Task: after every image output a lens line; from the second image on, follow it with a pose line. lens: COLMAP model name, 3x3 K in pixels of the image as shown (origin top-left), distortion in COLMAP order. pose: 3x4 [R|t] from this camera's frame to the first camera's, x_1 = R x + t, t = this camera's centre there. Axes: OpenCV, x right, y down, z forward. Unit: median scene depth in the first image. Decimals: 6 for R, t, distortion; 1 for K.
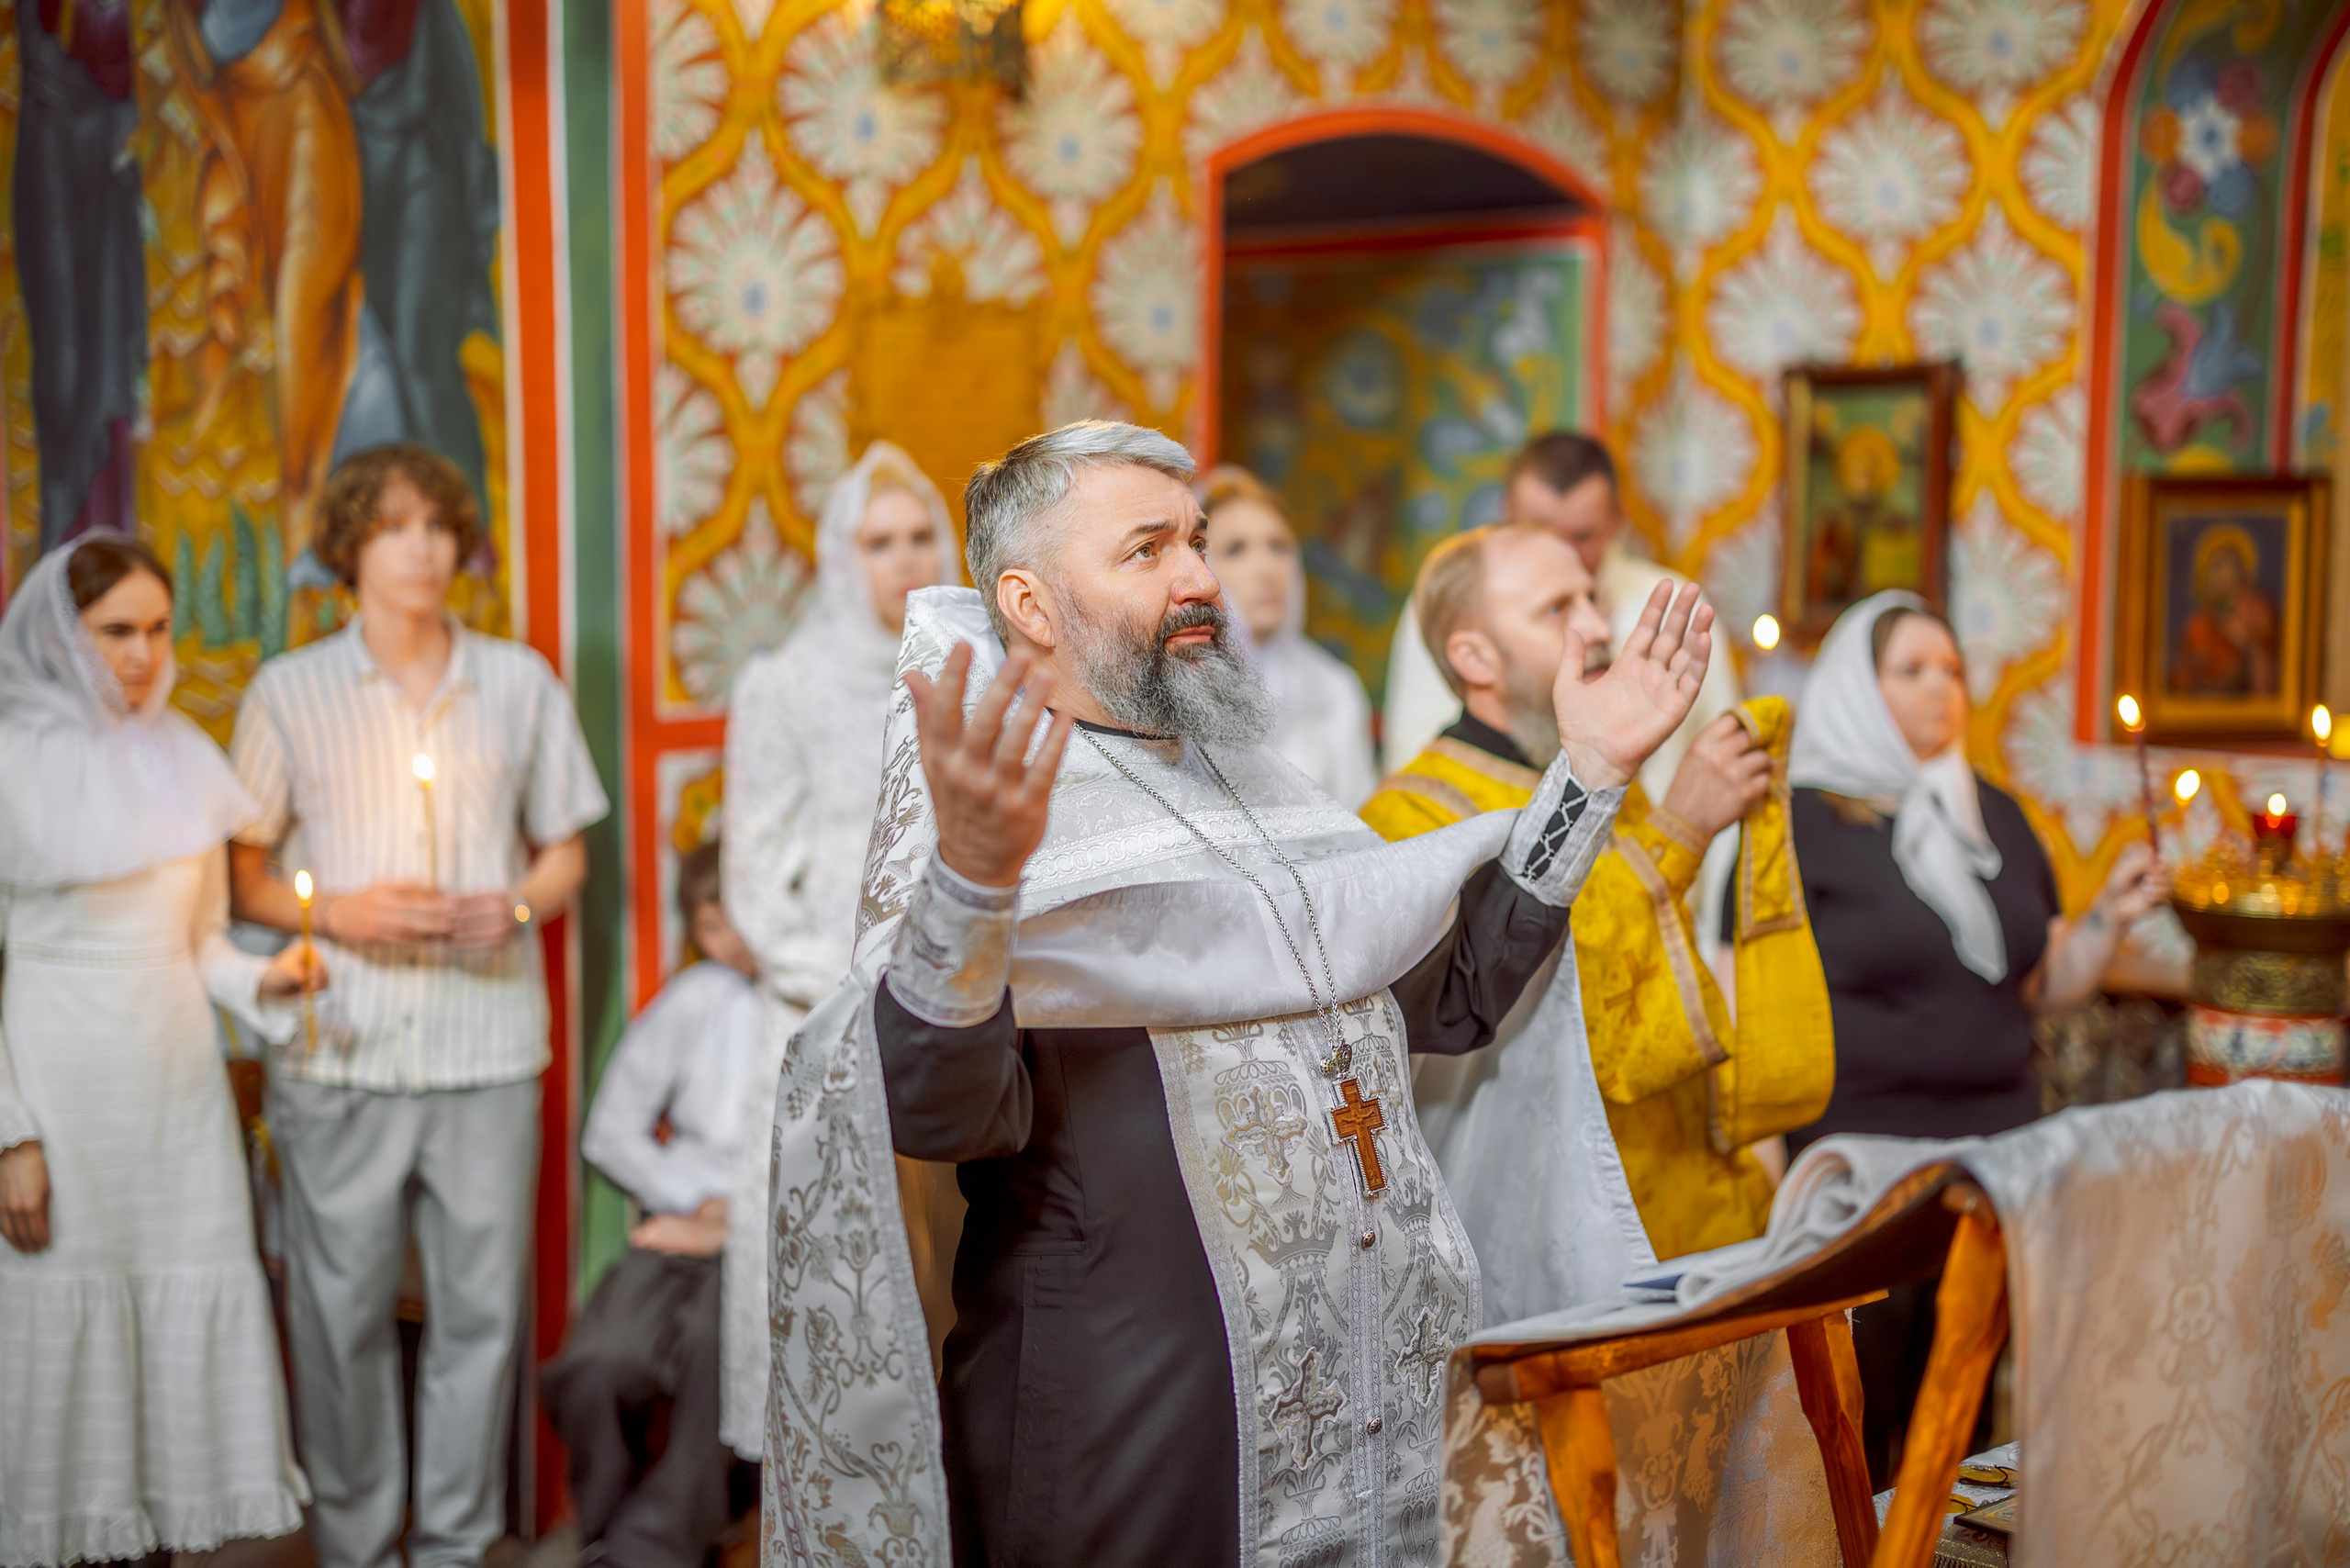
lens RADIAL K [[3389.2, 0, 1175.0], [0, 3389.2, 784.0], [0, 0, 1]] dist [0.115352, 0.055089]
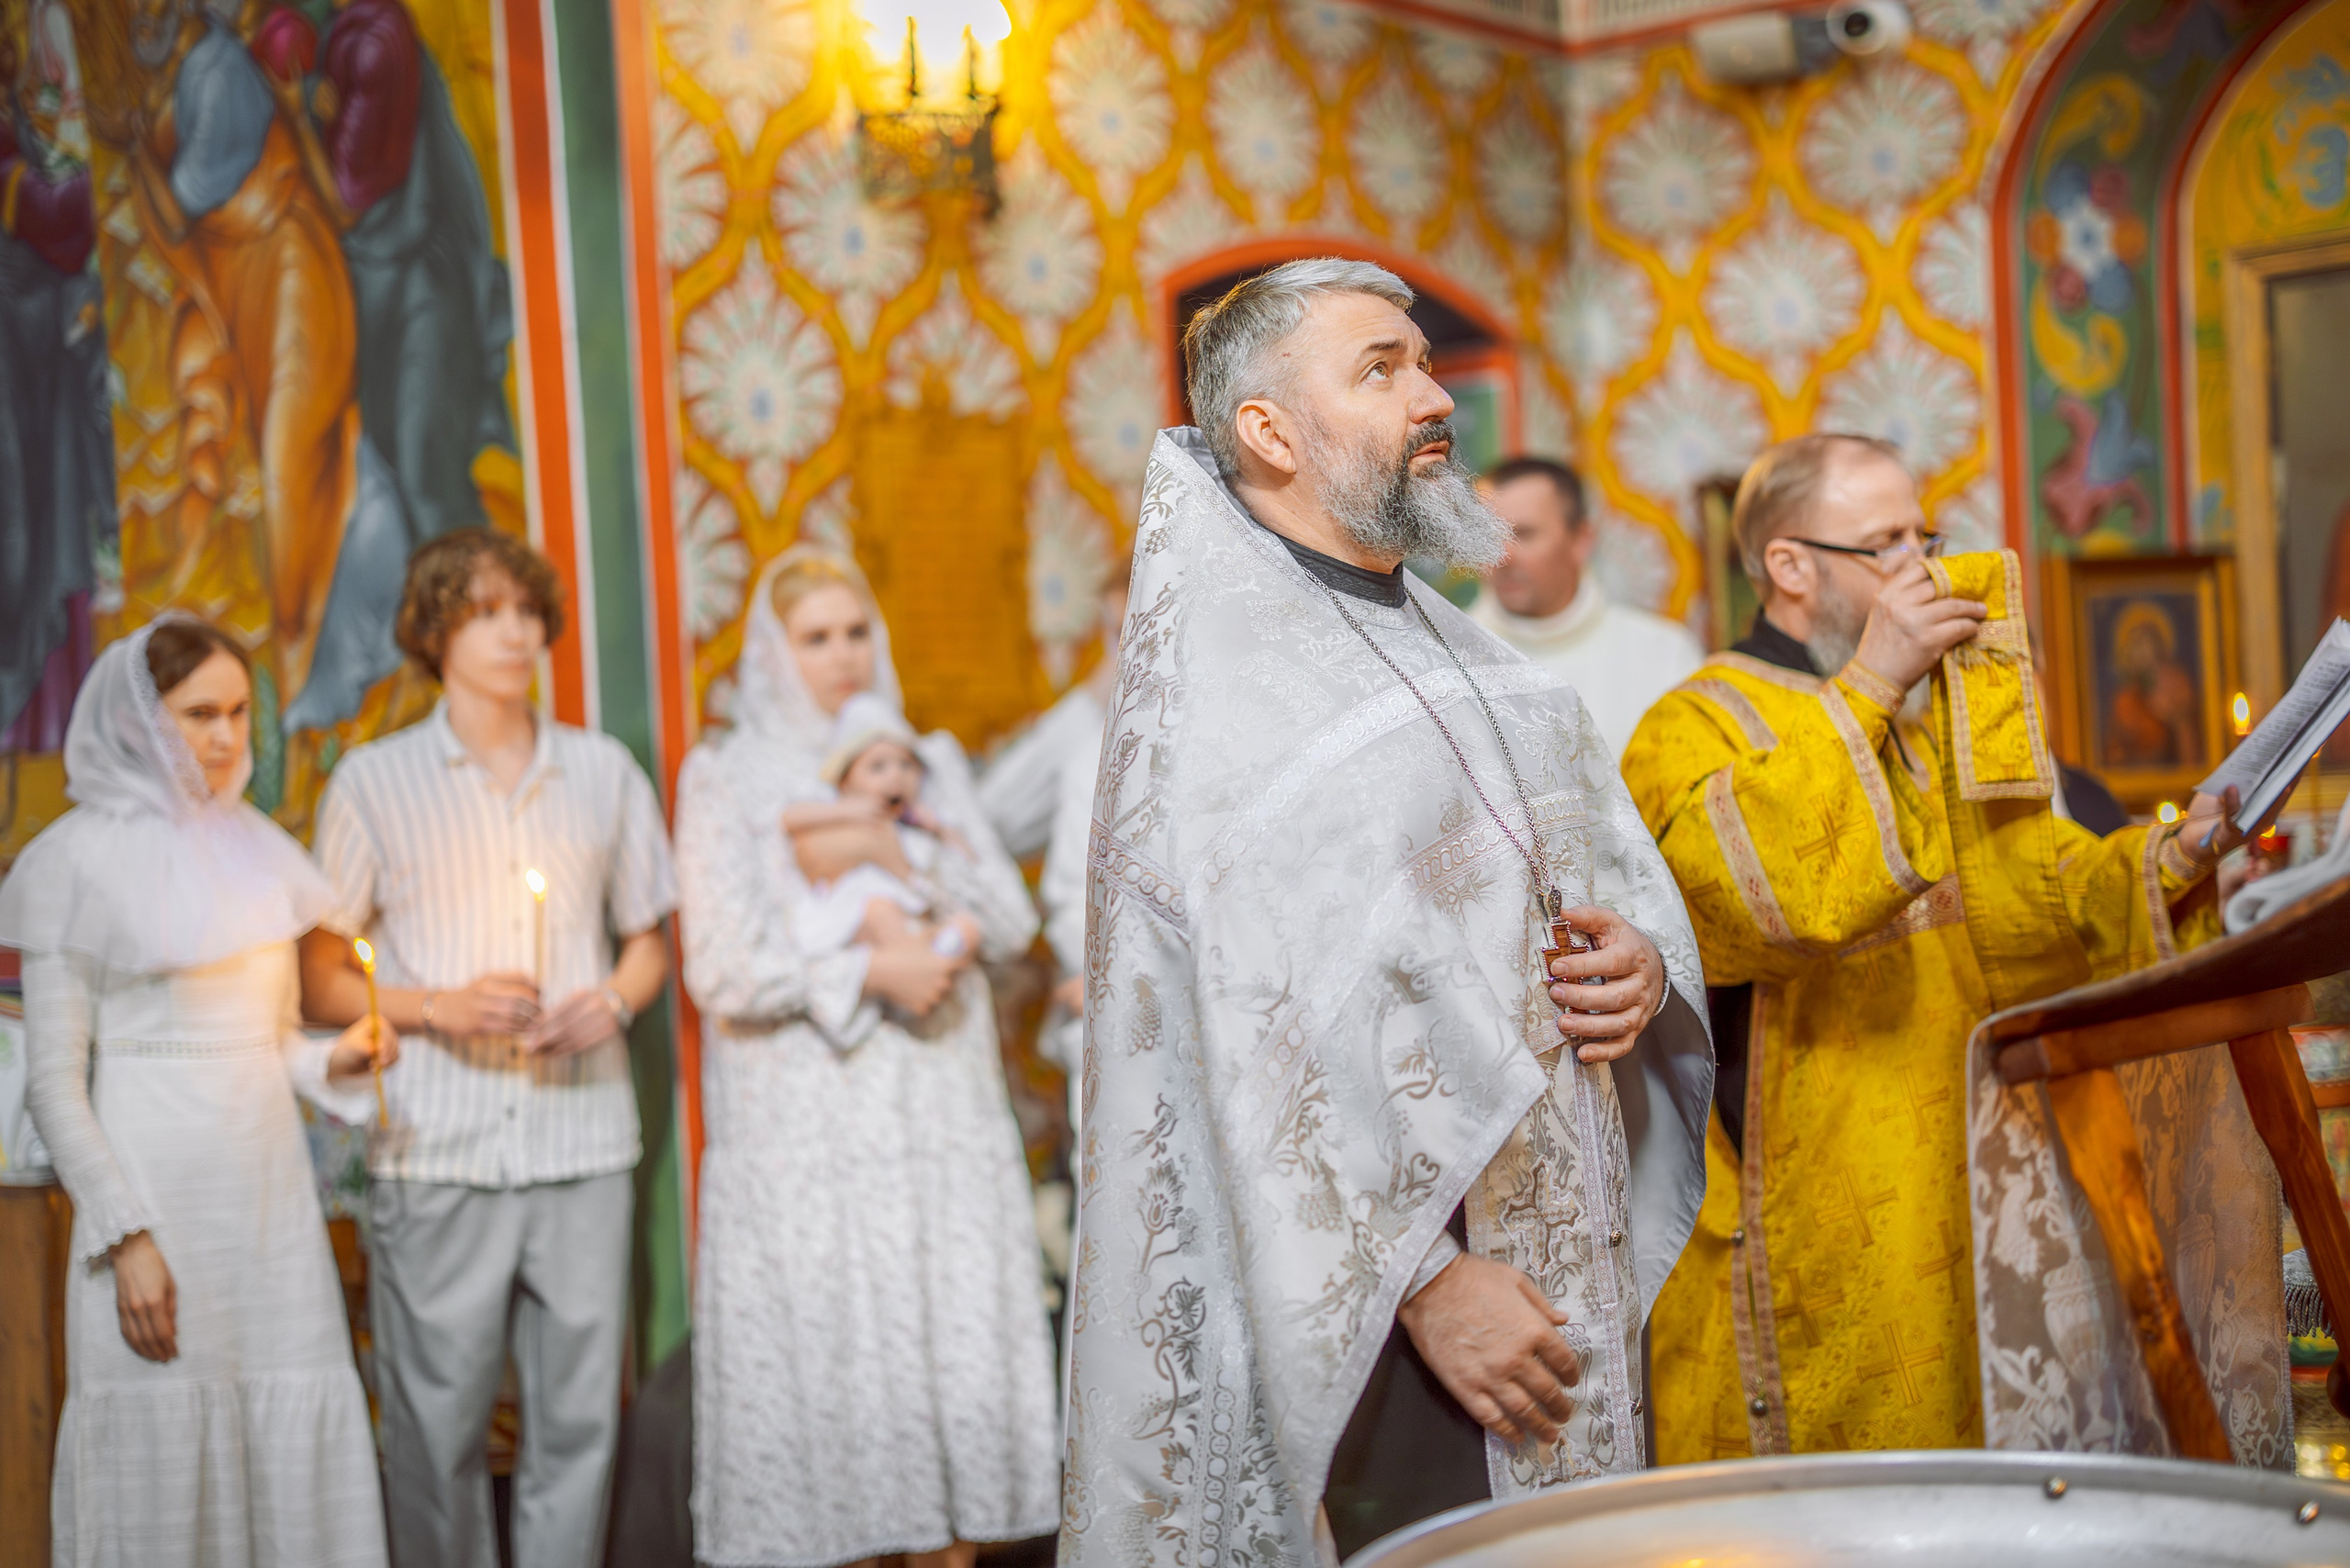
lens RADIAL K [[3397.7, 0, 1174.9], [0, 3397.7, 754.2], [0, 0, 1]] dist [0.120542, -0.073938]
pose [[0.994191, -0.061542, 0.088300, -0.091951], [0.070687, 0.992011, -0.104484, 0.068327], [-0.081165, 0.110119, 0.990599, 0.008336]]
